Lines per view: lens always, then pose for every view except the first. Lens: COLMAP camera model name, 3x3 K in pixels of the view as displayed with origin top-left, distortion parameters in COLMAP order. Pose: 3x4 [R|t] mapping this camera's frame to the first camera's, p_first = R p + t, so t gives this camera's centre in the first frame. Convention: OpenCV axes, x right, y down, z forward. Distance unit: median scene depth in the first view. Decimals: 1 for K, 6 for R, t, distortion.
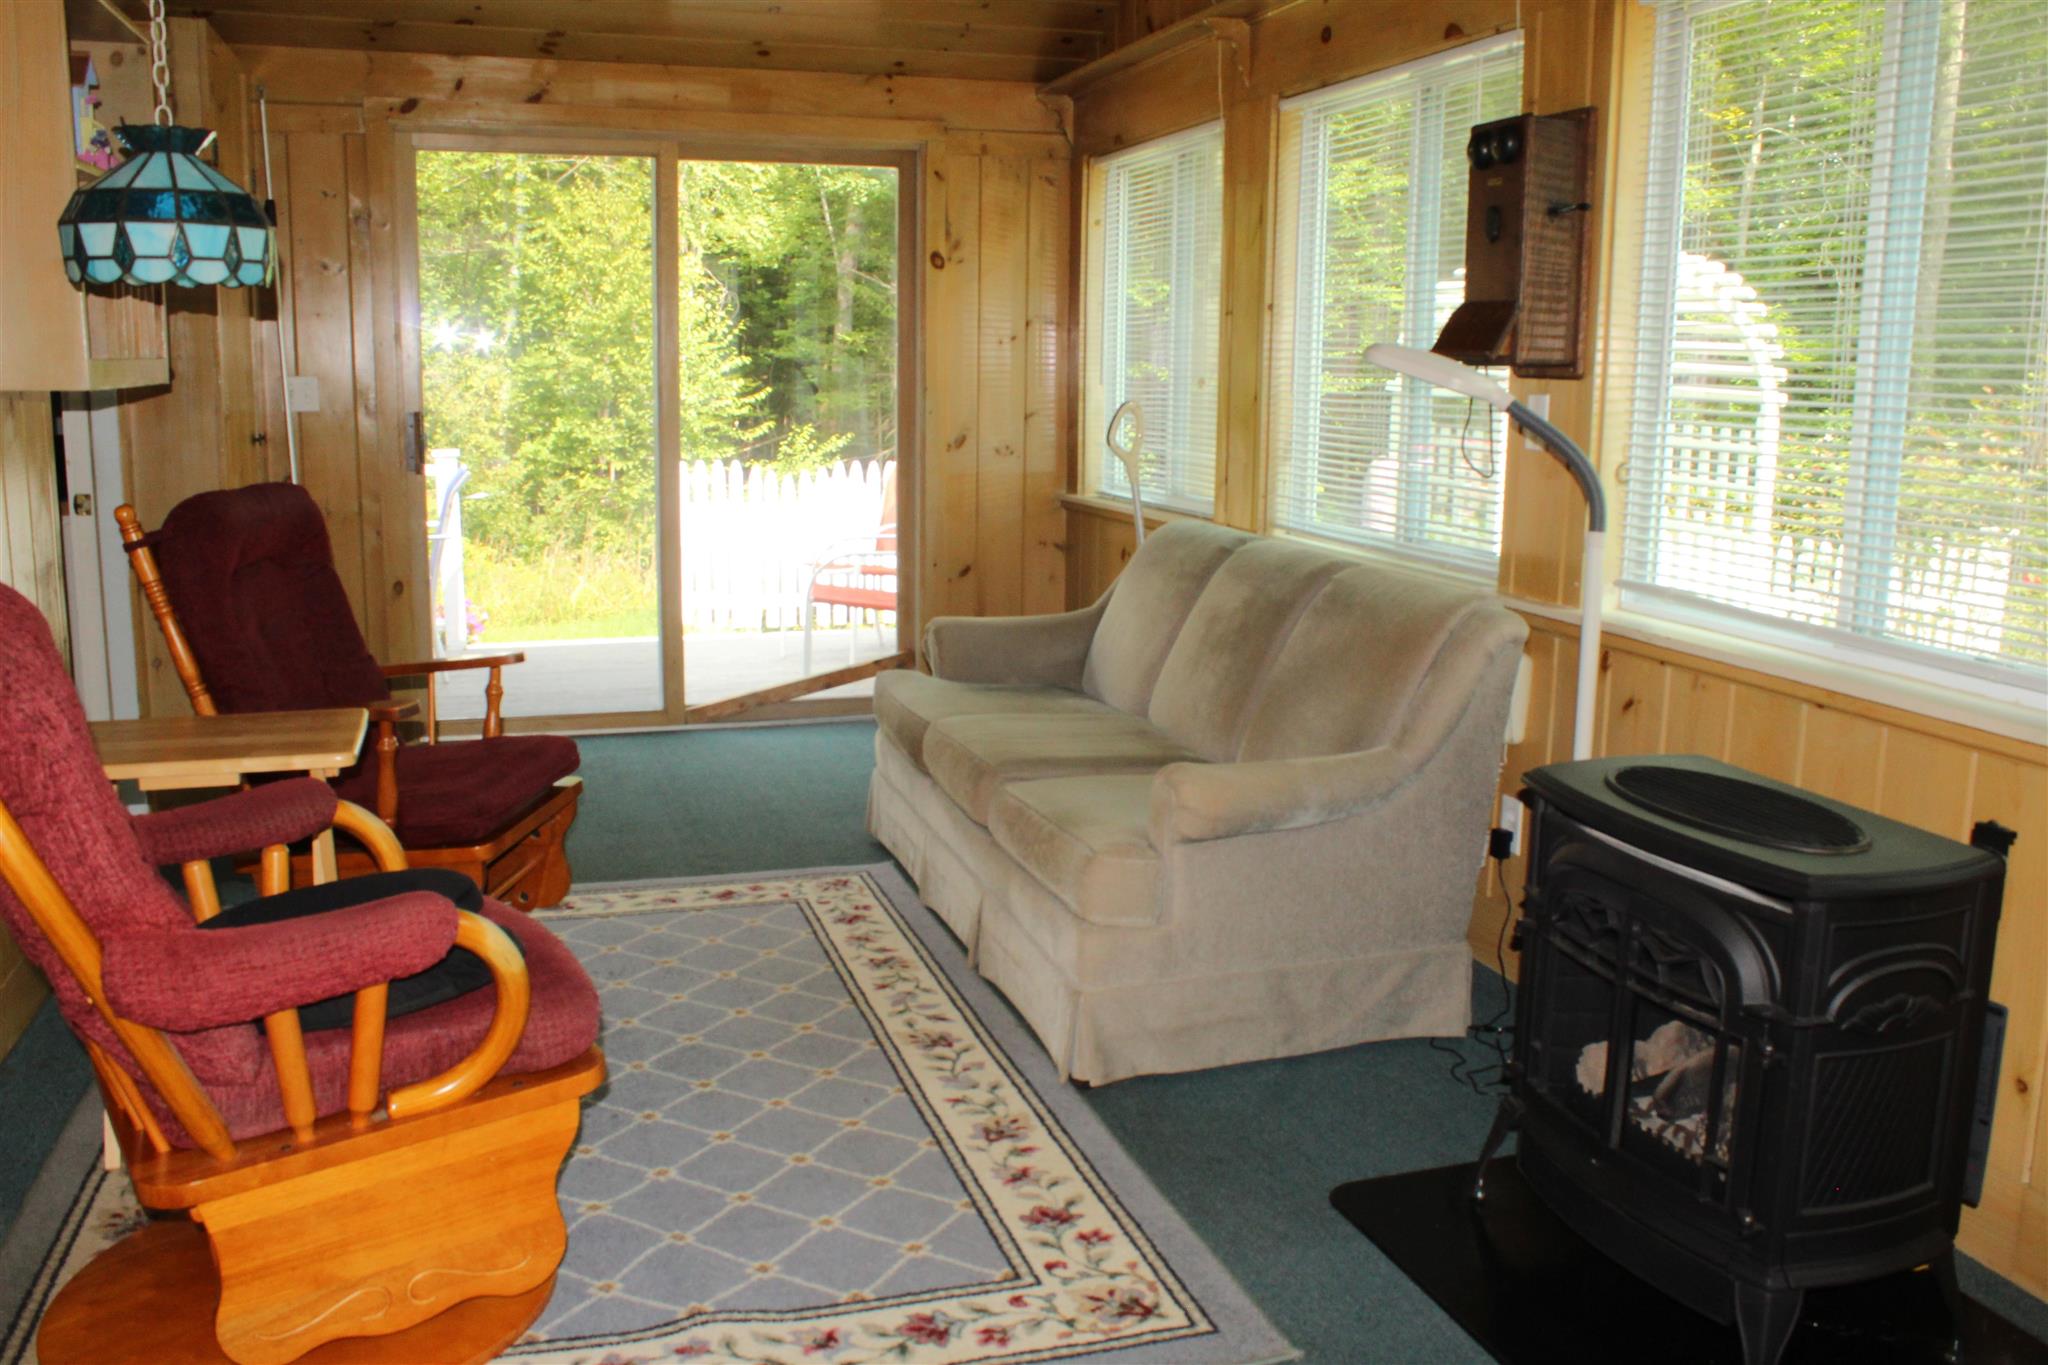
lens RADIAL K [[1725.1, 0, 1029.0], [0, 1725.1, 666.2], [0, 0, 1]] dist [-0.161806, 0.143198]
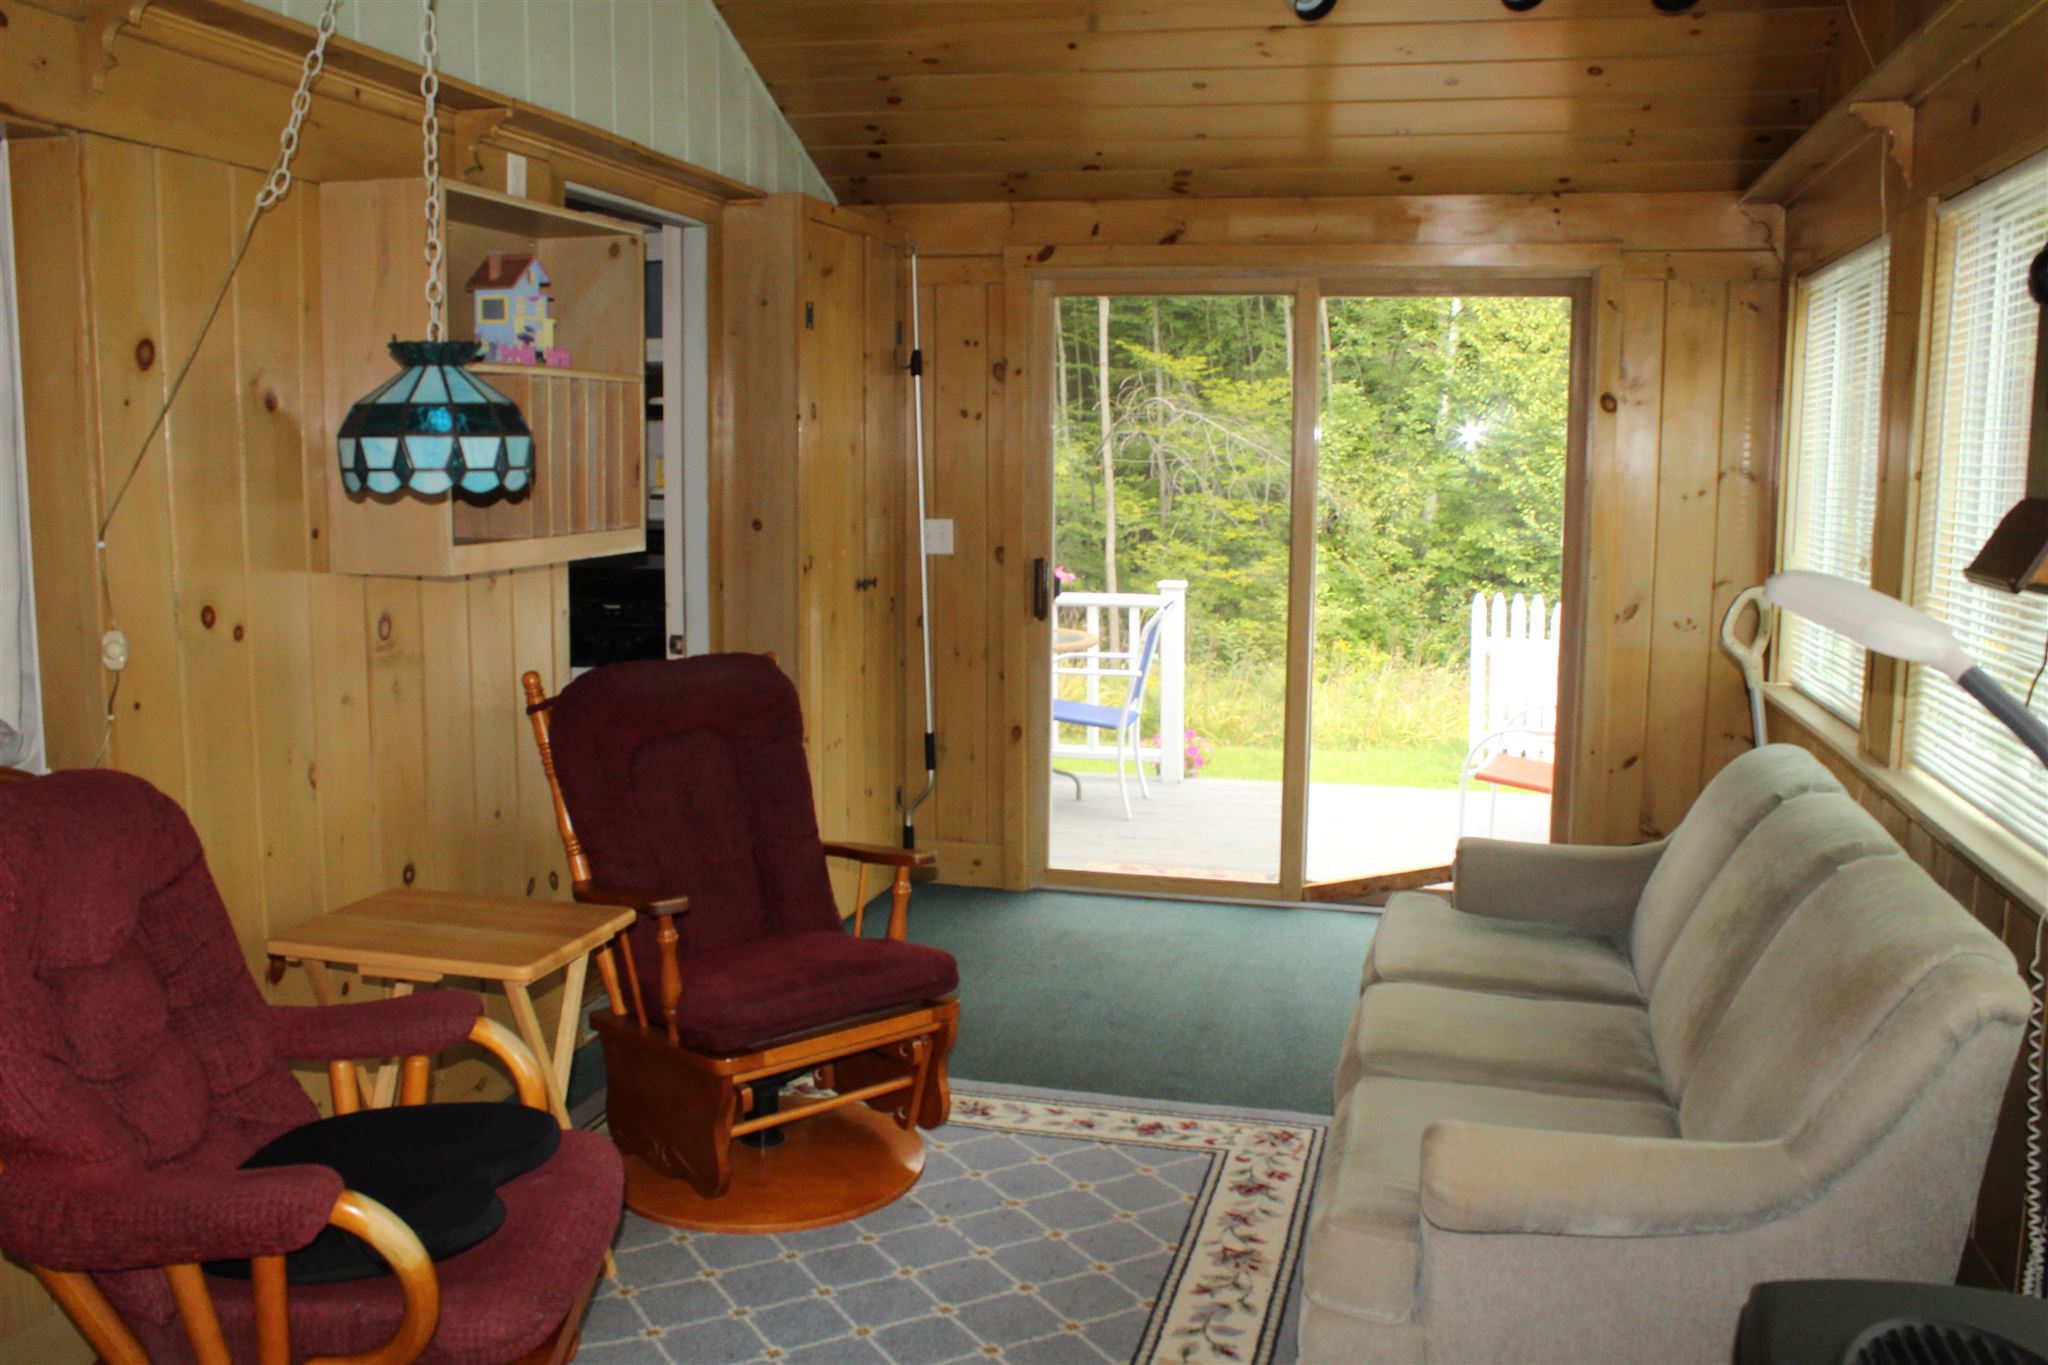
lens RADIAL K [[1715.9, 0, 1047.7], [0, 1715.9, 681.7], [0, 0, 1]] dist [-0.166672, 0.141262]
pose [[0.850853, 0.064940, -0.521375, 0.174629], [-0.088921, 0.995816, -0.021080, -0.059209], [0.517824, 0.064297, 0.853067, 0.150248]]
